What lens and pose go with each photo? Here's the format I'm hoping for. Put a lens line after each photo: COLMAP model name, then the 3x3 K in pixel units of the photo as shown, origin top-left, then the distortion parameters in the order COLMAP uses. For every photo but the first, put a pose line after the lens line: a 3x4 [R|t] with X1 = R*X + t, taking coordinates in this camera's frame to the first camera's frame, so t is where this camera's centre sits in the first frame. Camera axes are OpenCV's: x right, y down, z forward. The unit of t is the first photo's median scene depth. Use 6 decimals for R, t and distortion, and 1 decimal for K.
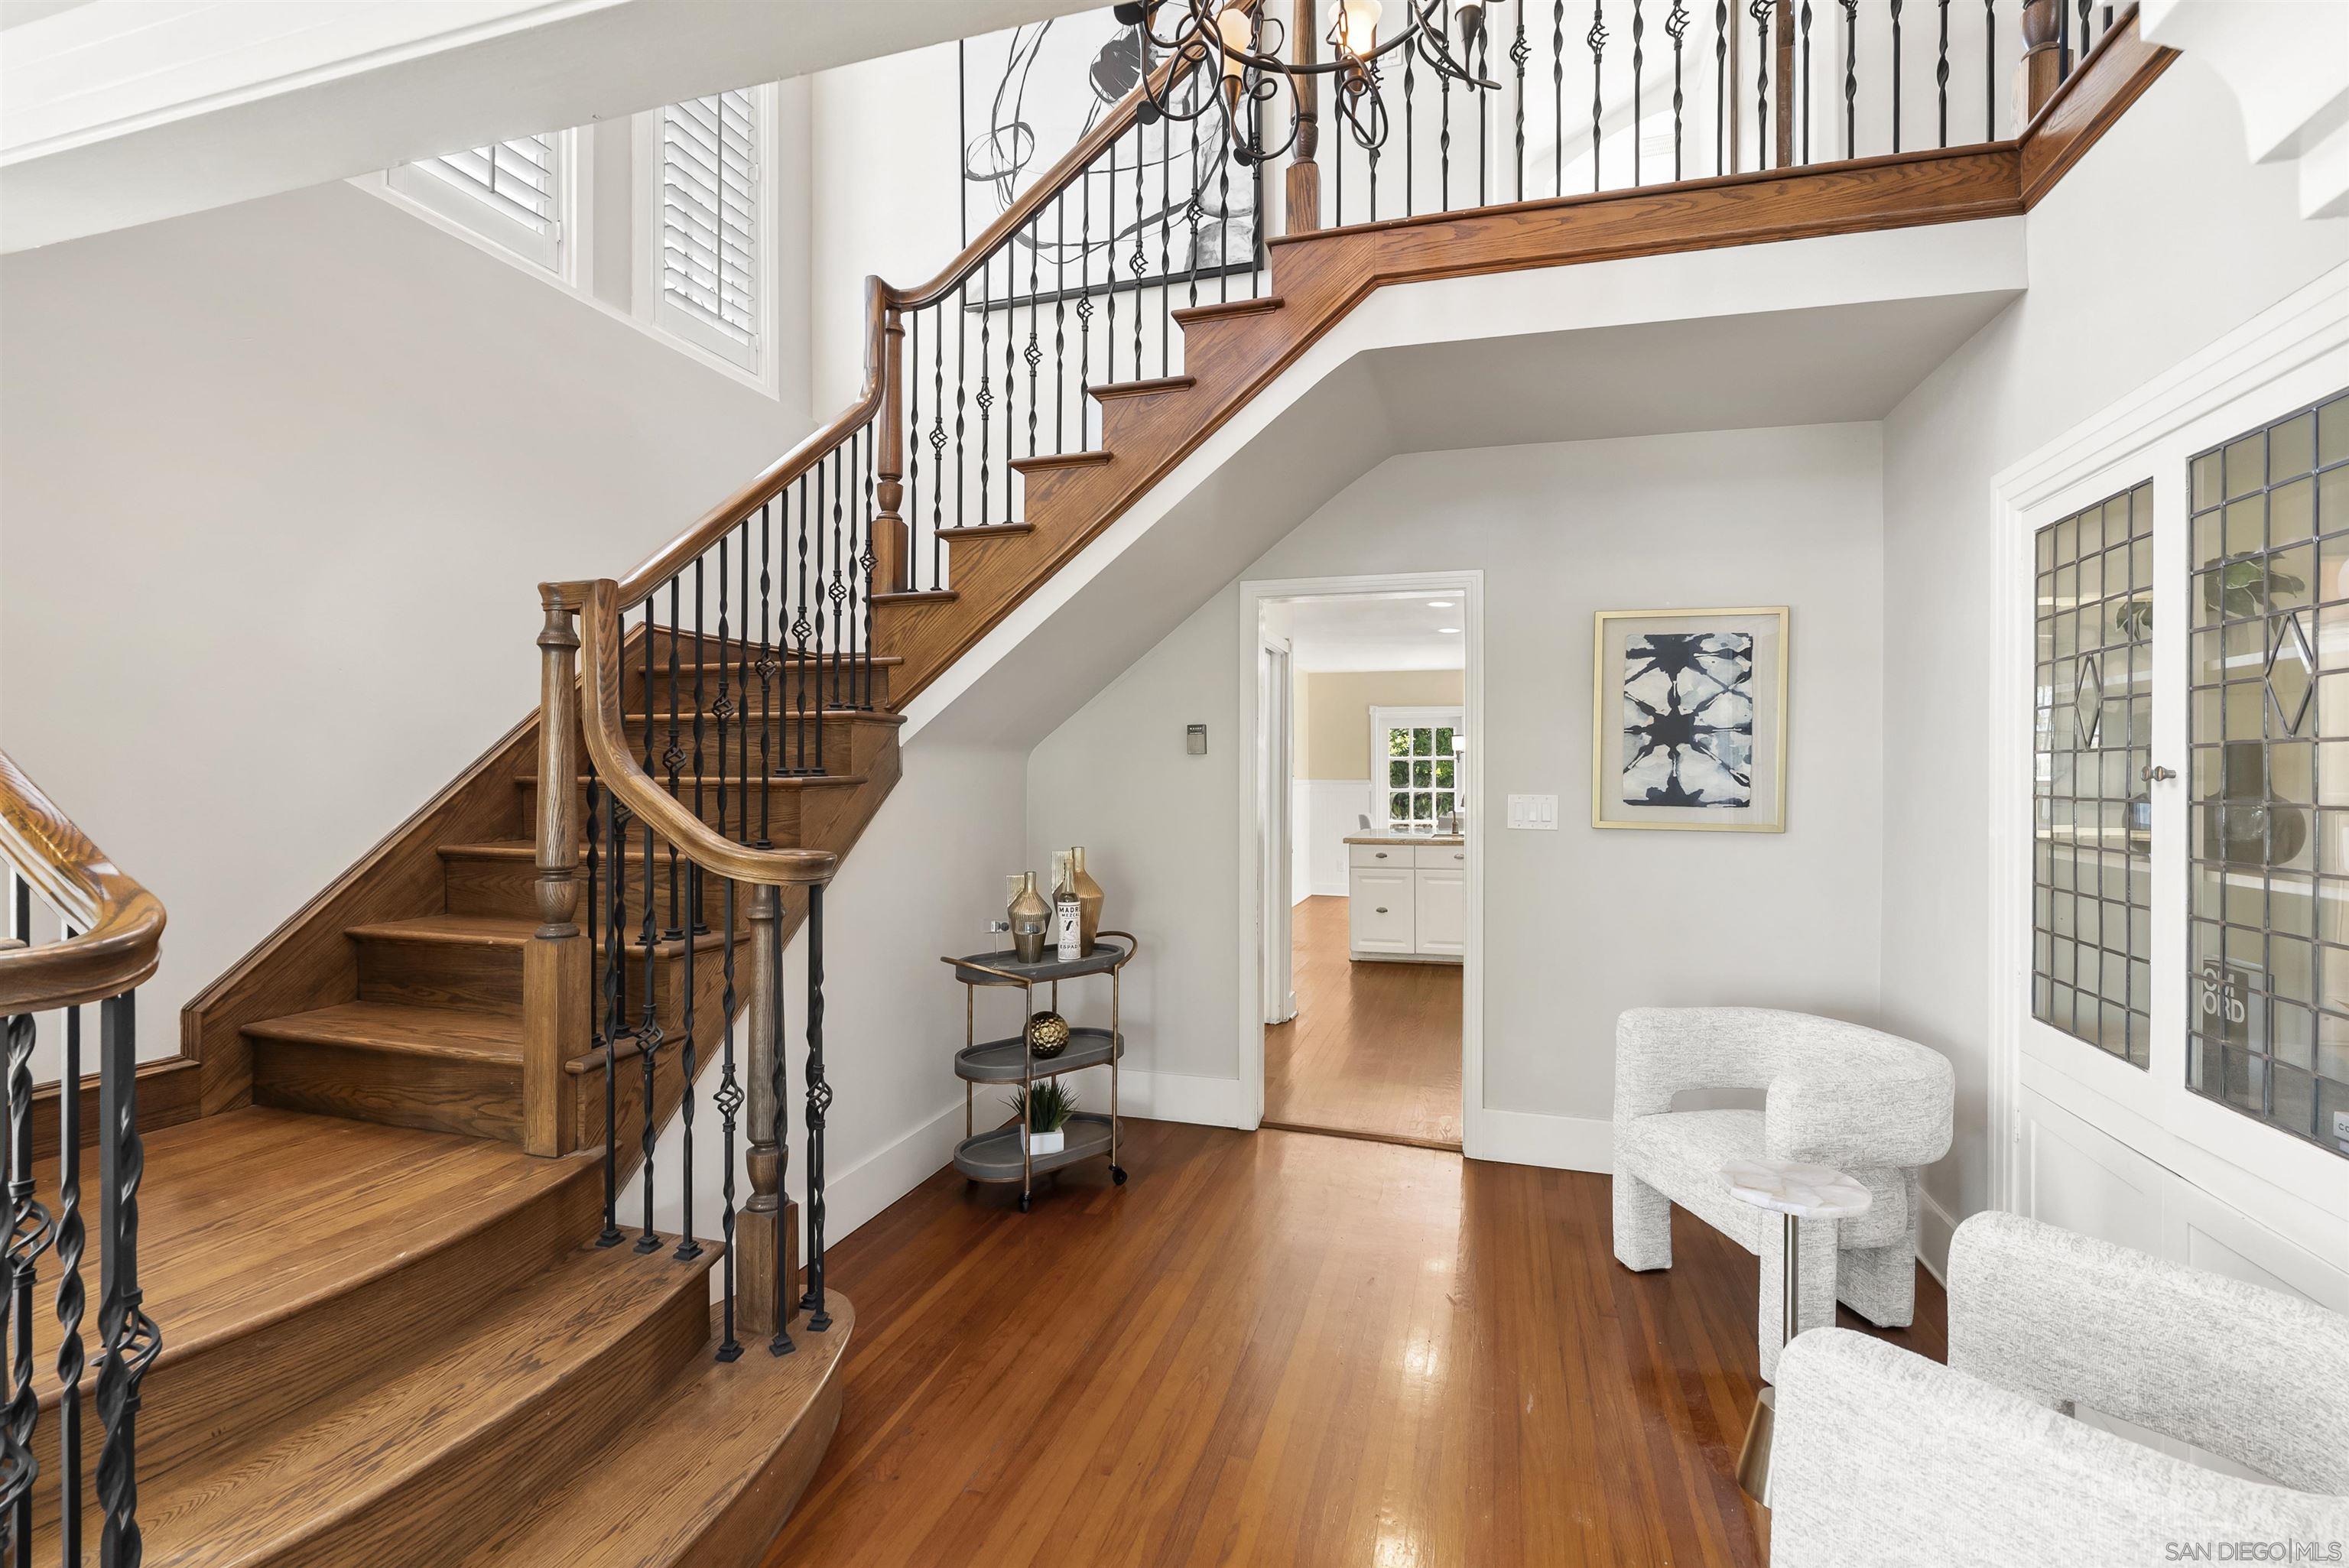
lens RADIAL K [[1062.5, 0, 1180.5], [0, 1062.5, 777.0], [0, 0, 1]] dist [-0.002056, 0.000544]
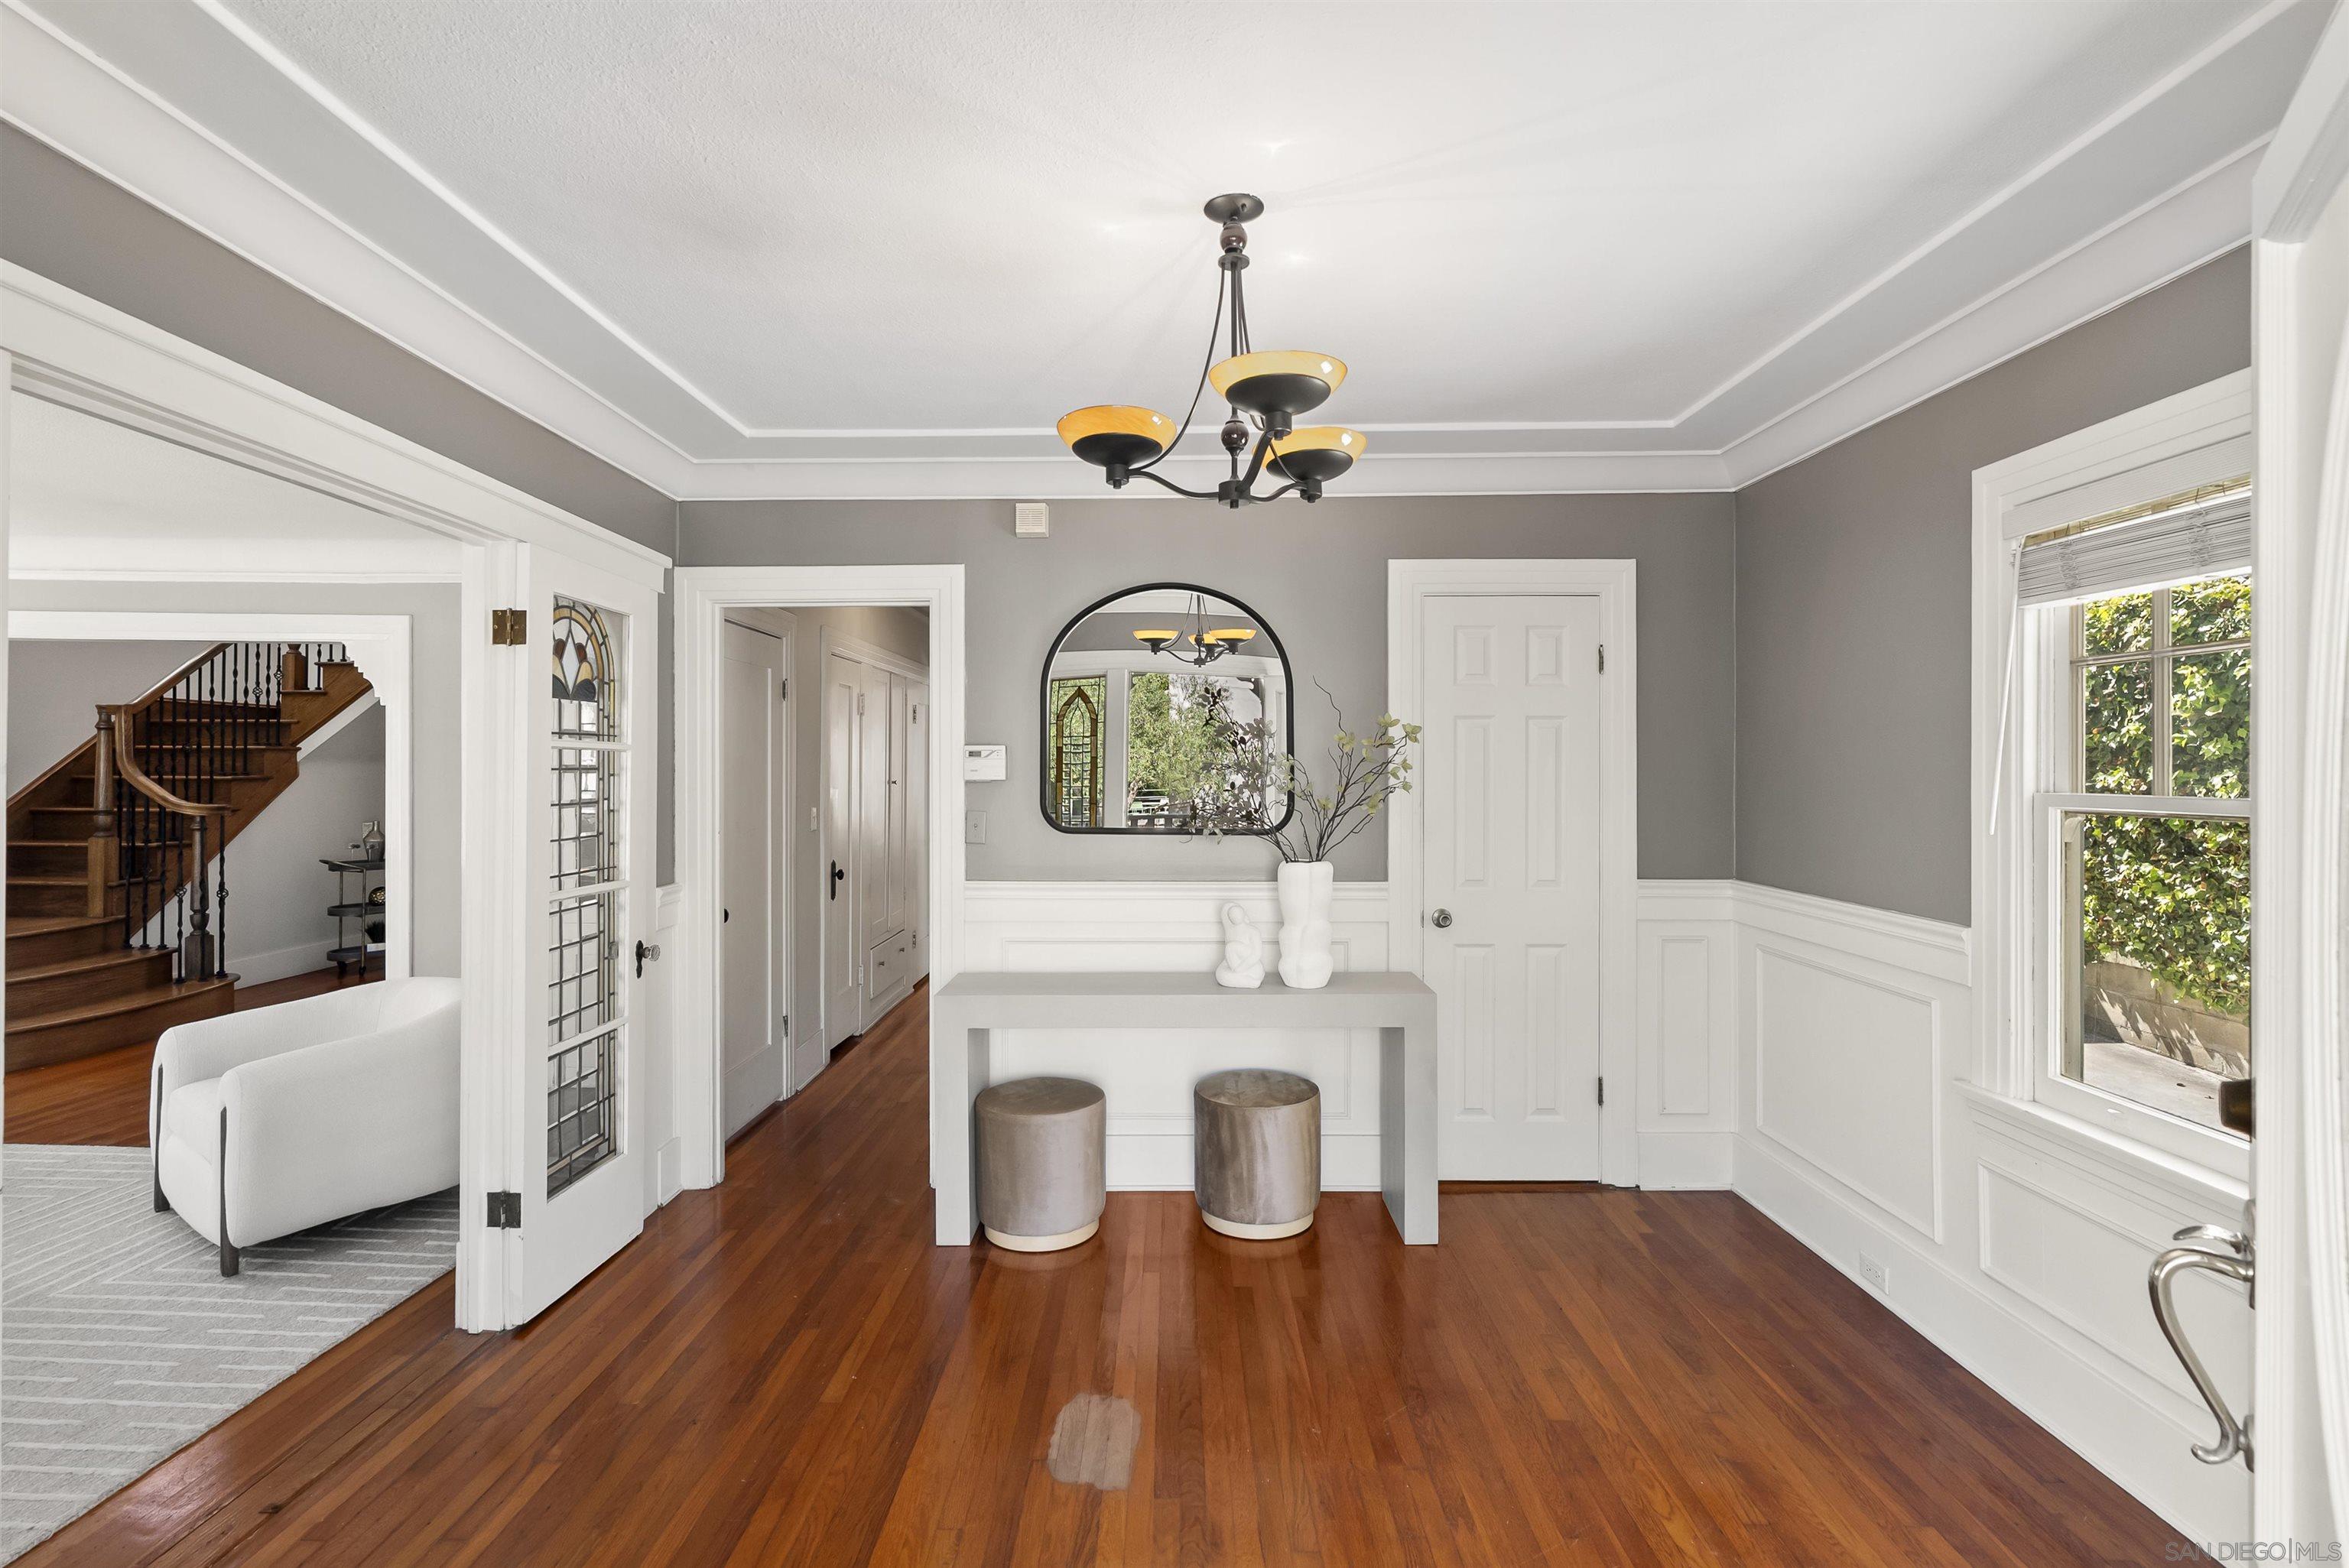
lens RADIAL K [[1062.5, 0, 1166.6], [0, 1062.5, 765.6], [0, 0, 1]] dist [-0.002056, 0.000544]
pose [[0.957847, 0.006818, 0.287198, 1.036314], [-0.004271, 0.999946, -0.009496, -0.012322], [-0.287247, 0.007869, 0.957824, -1.998429]]
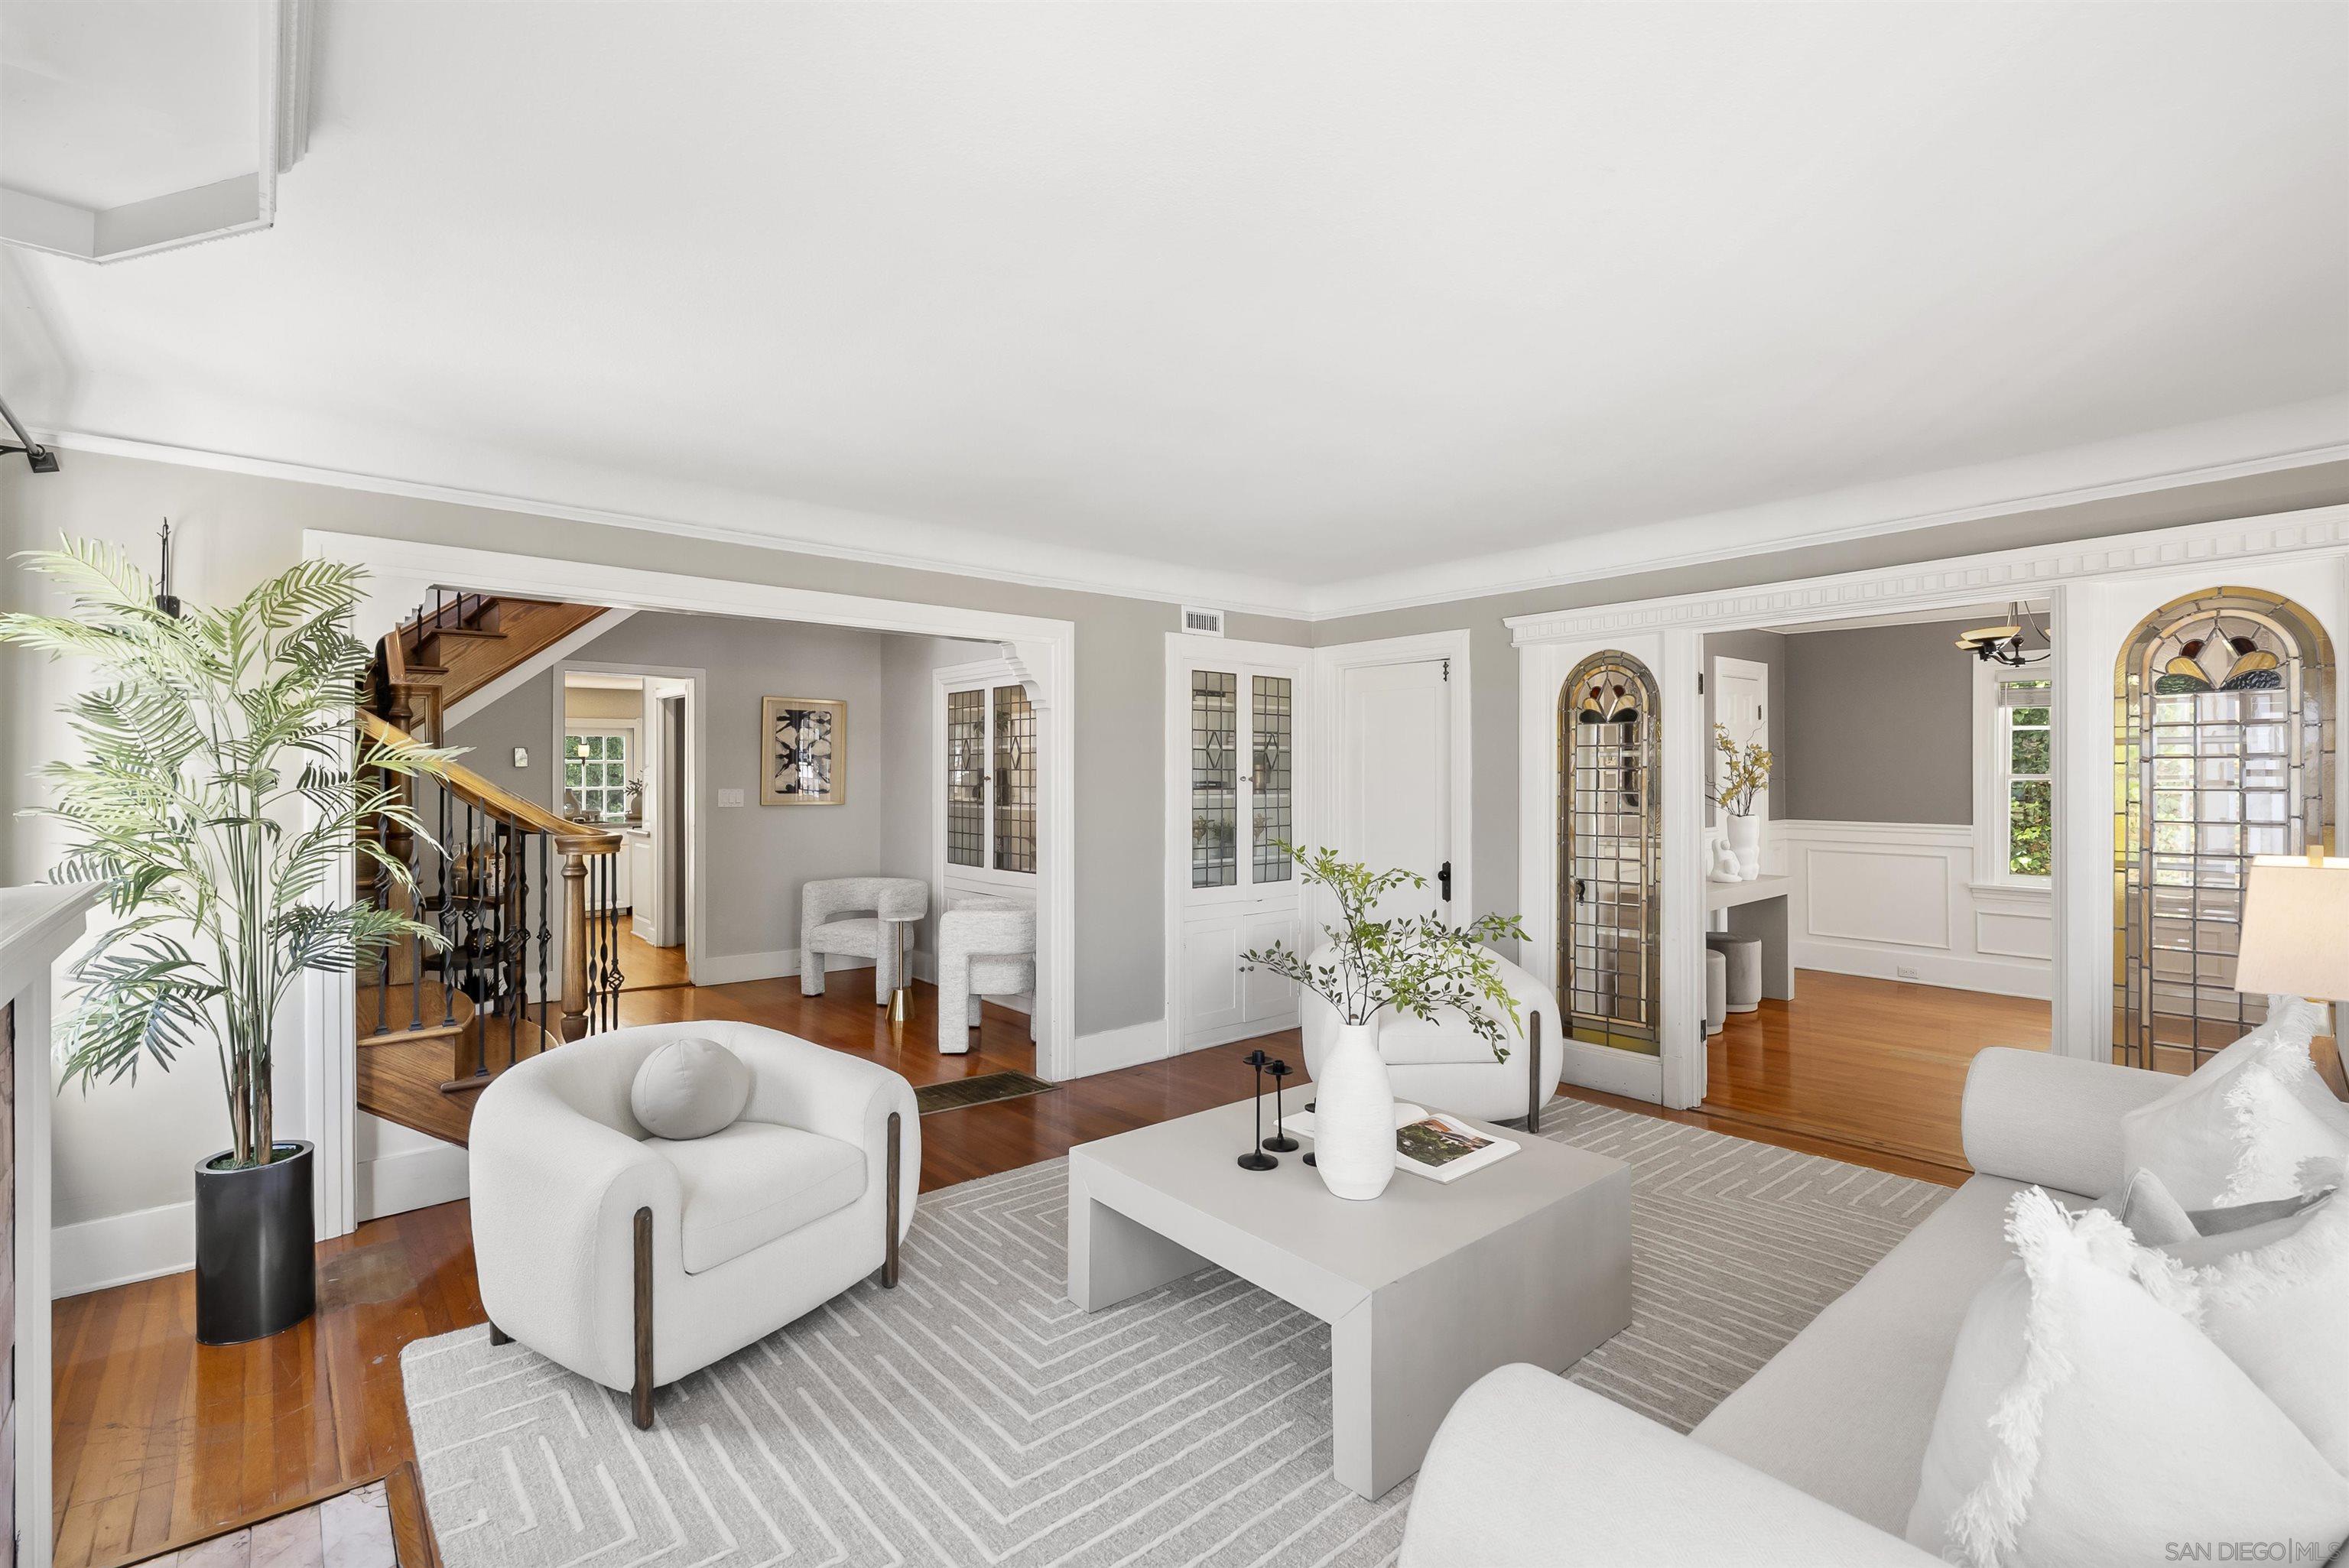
lens RADIAL K [[1062.5, 0, 1181.2], [0, 1062.5, 777.9], [0, 0, 1]] dist [-0.002056, 0.000544]
pose [[0.527840, -0.006101, 0.849322, -1.238681], [0.004094, 0.999981, 0.004639, -0.012771], [-0.849334, 0.001028, 0.527855, -0.999141]]
